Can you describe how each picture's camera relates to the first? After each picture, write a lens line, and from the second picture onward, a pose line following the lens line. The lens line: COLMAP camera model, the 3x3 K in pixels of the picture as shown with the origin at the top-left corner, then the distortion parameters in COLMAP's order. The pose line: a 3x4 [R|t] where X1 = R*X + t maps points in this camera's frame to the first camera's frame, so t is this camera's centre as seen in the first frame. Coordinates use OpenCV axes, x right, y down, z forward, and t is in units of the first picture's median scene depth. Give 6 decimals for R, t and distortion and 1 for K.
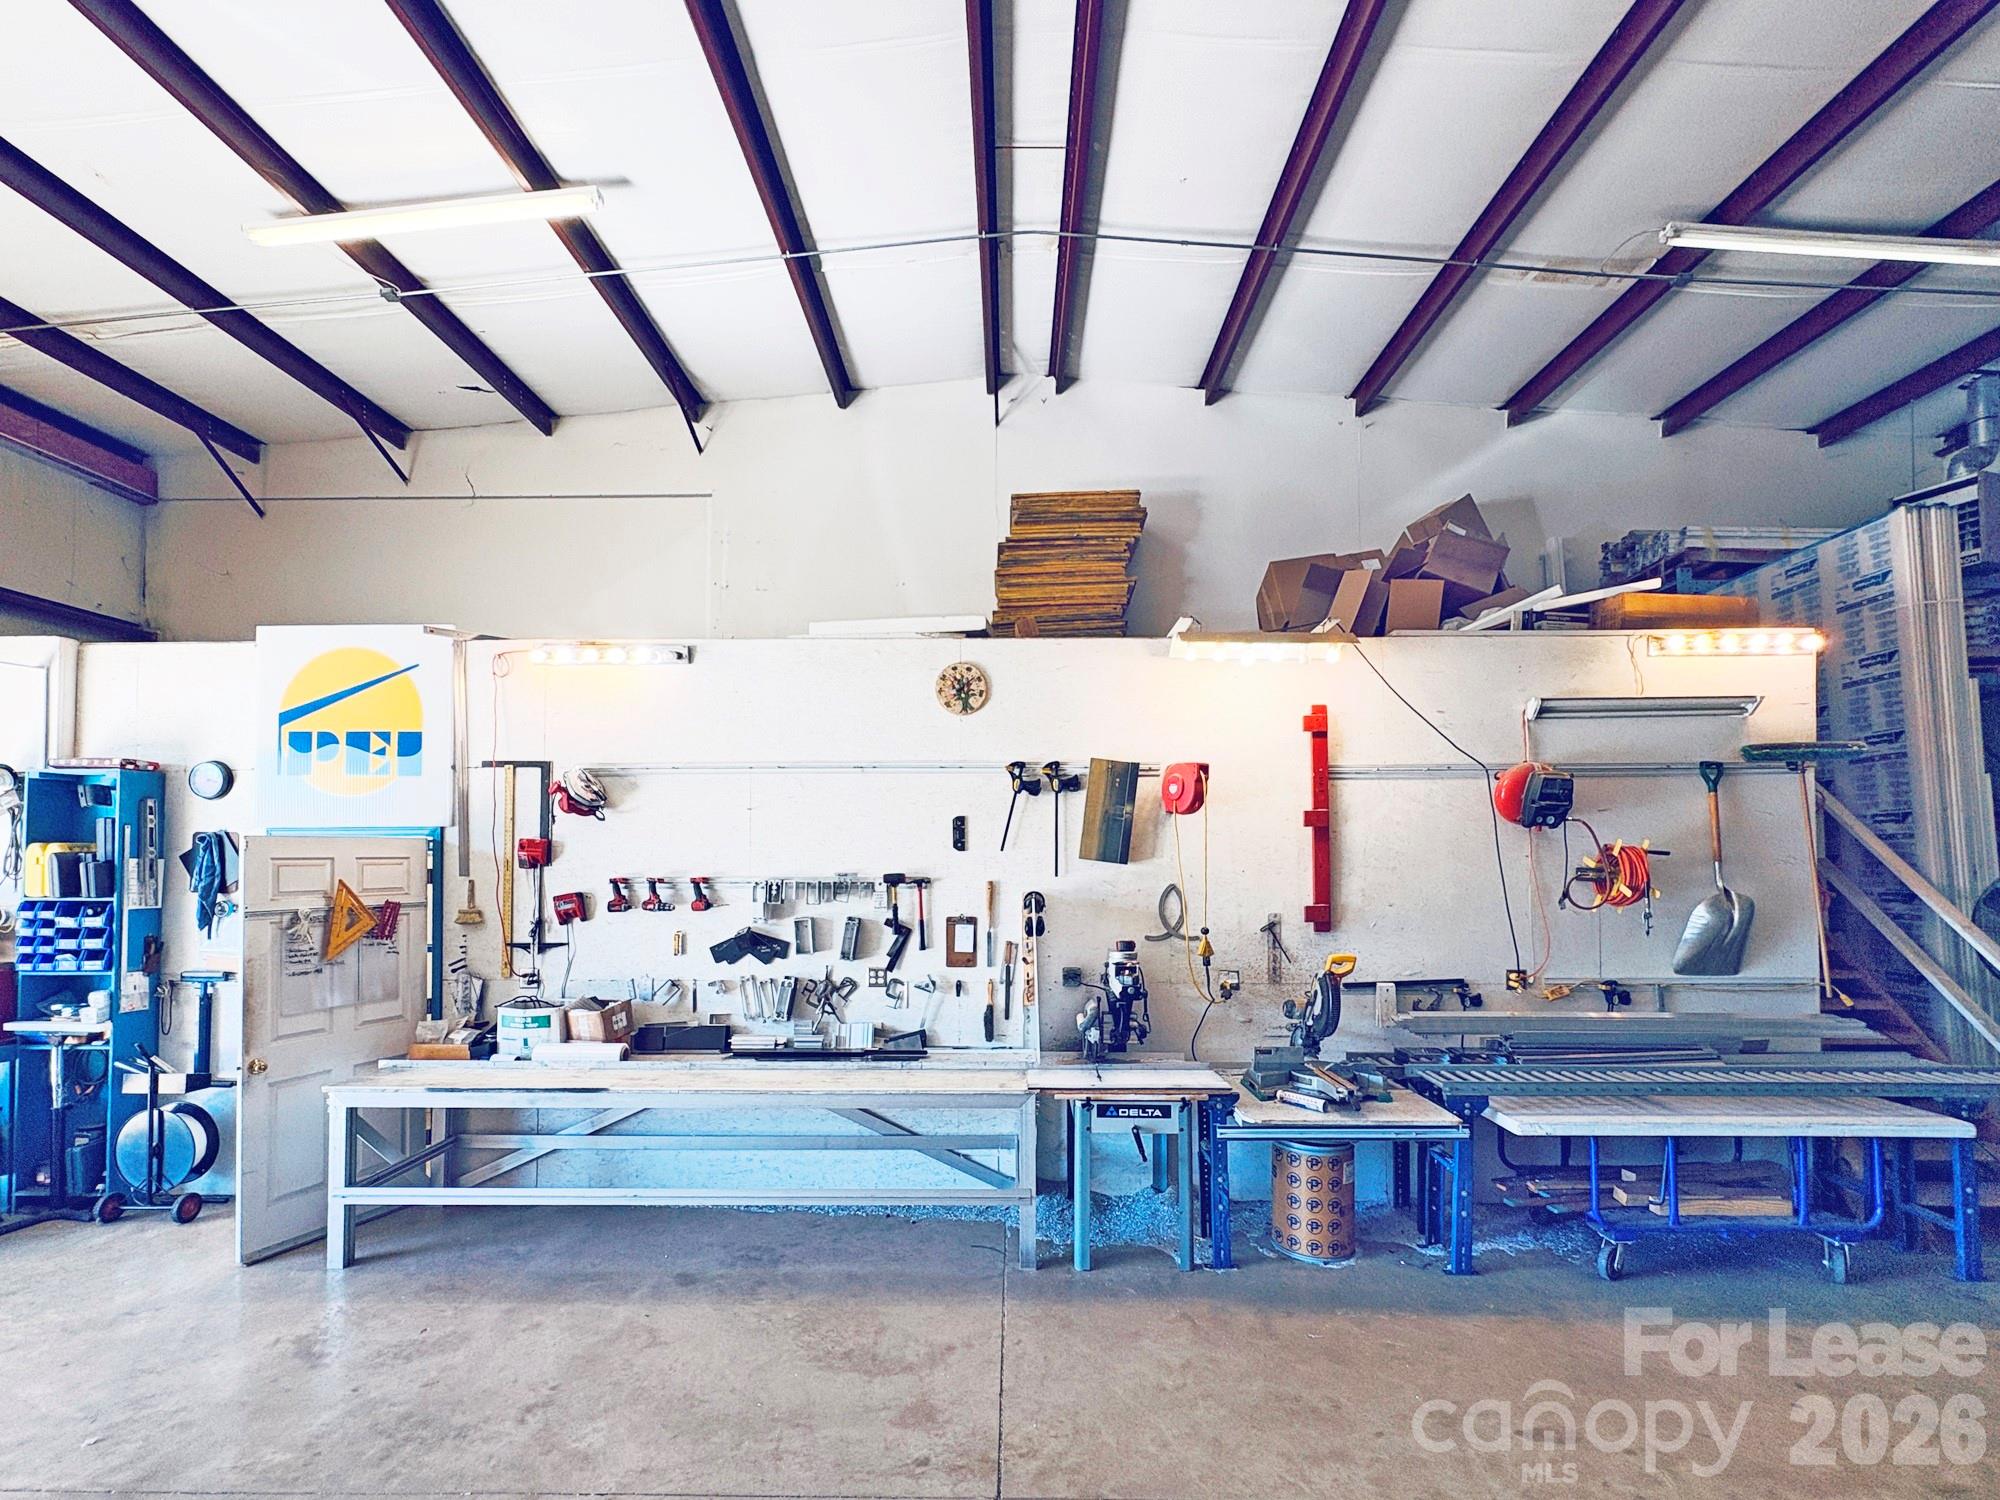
lens RADIAL K [[882.6, 0, 999.6], [0, 882.6, 814.9], [0, 0, 1]] dist [-0.000949, 0.000134]
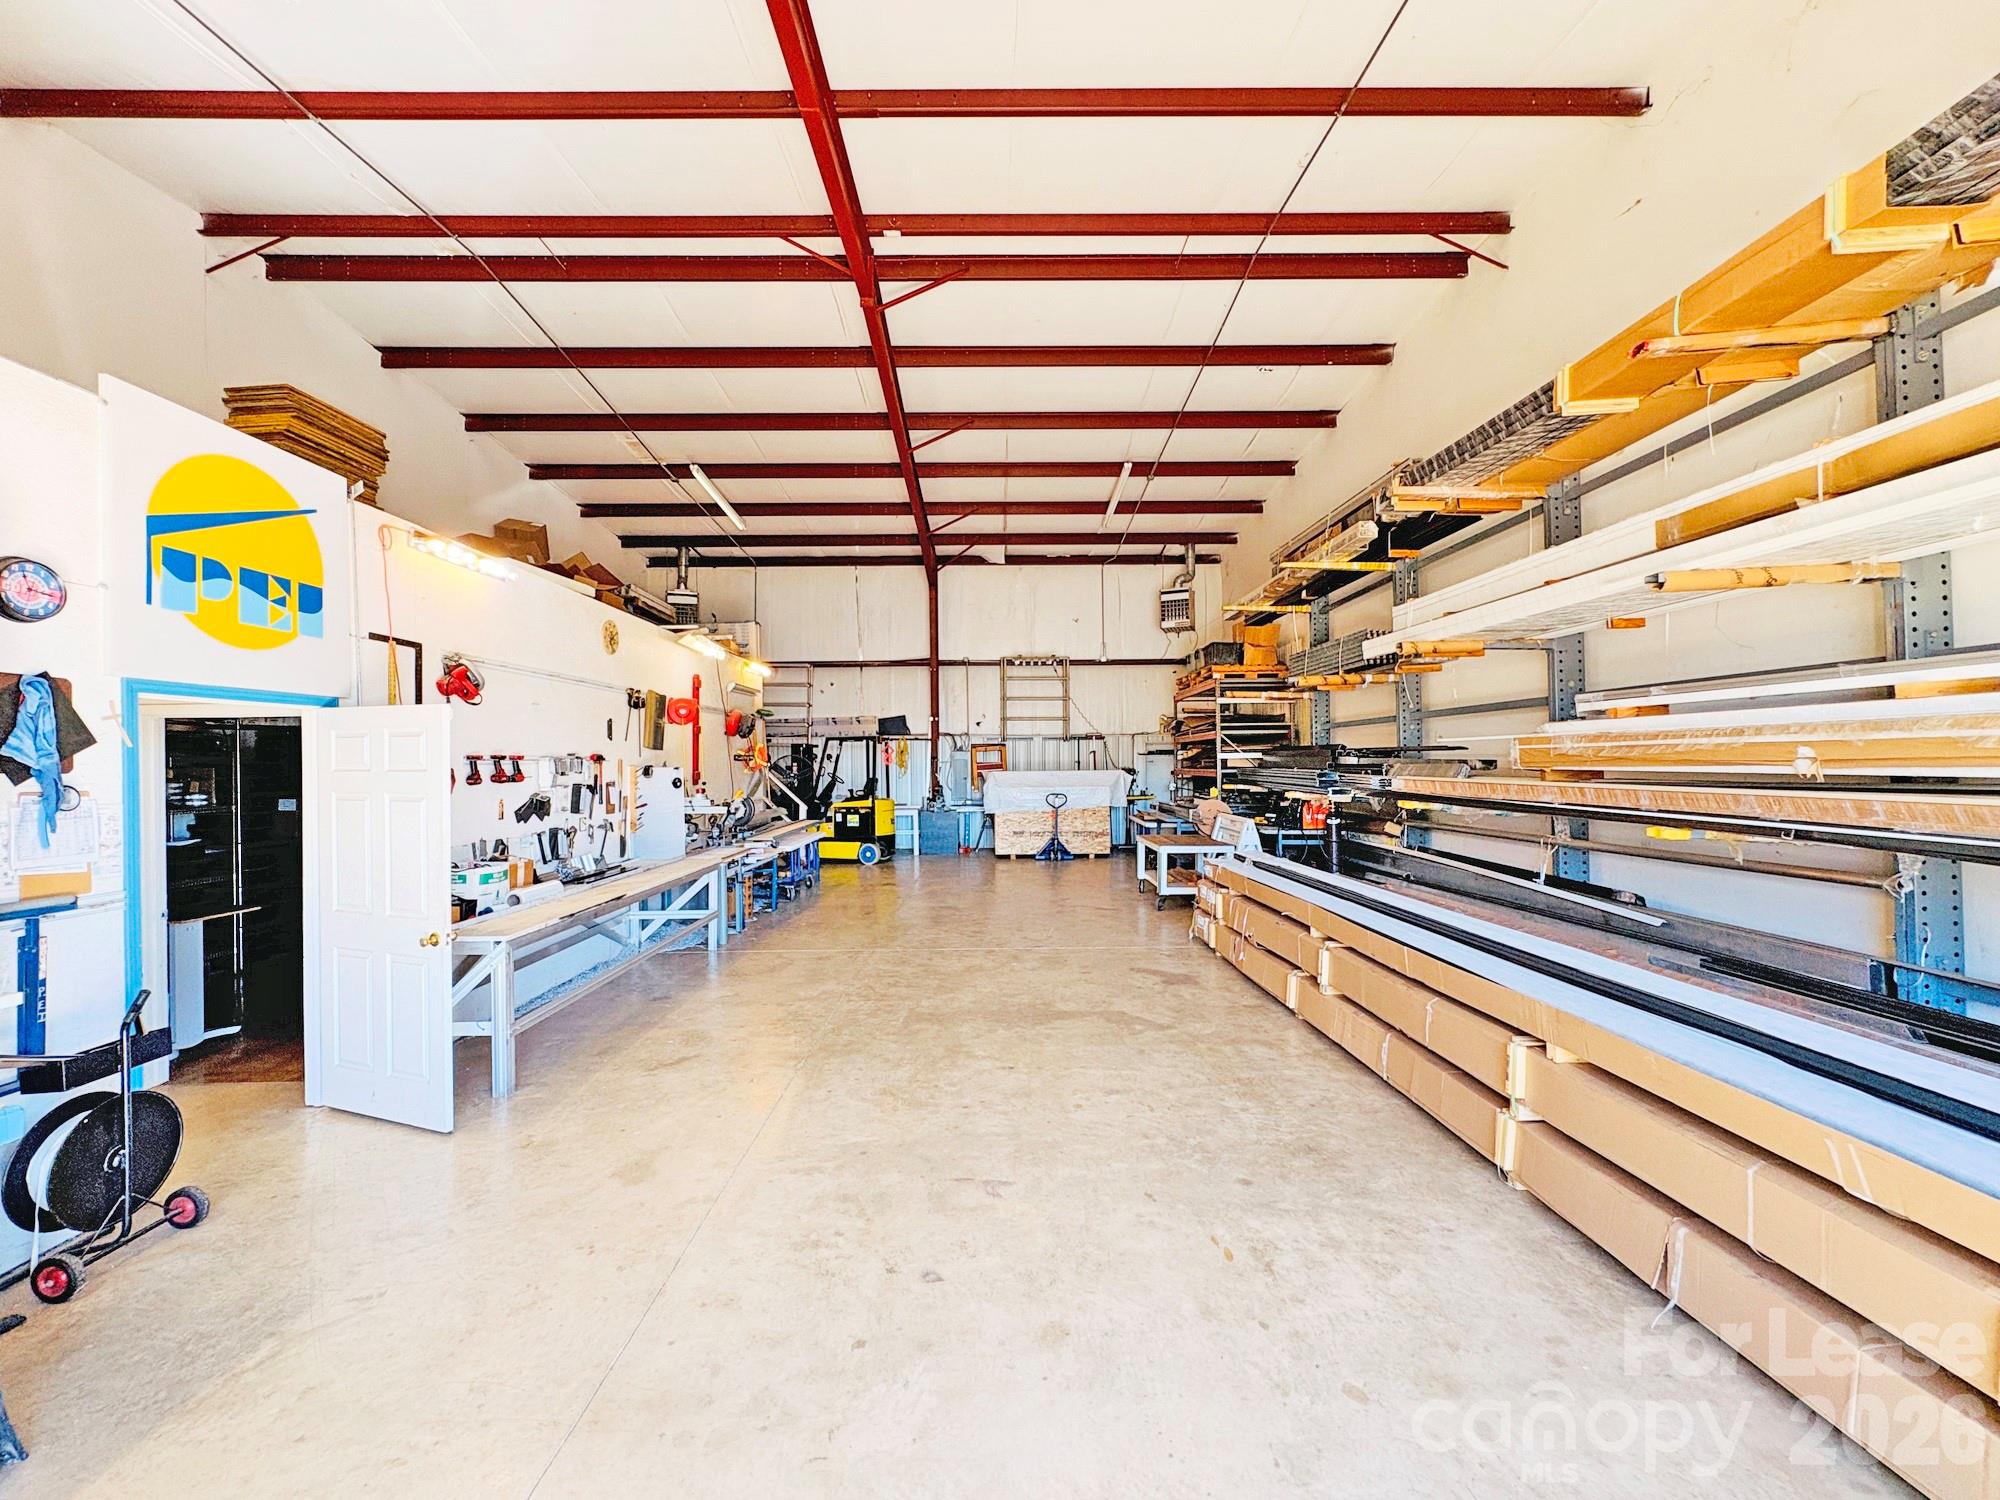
lens RADIAL K [[809.3, 0, 1000.0], [0, 809.3, 750.0], [0, 0, 1]] dist [0.010407, 0.000104]
pose [[-0.027788, 0.015474, 0.999494, -1.504046], [-0.034285, 0.999277, -0.016424, 0.058181], [-0.999026, -0.034724, -0.027238, 0.343539]]
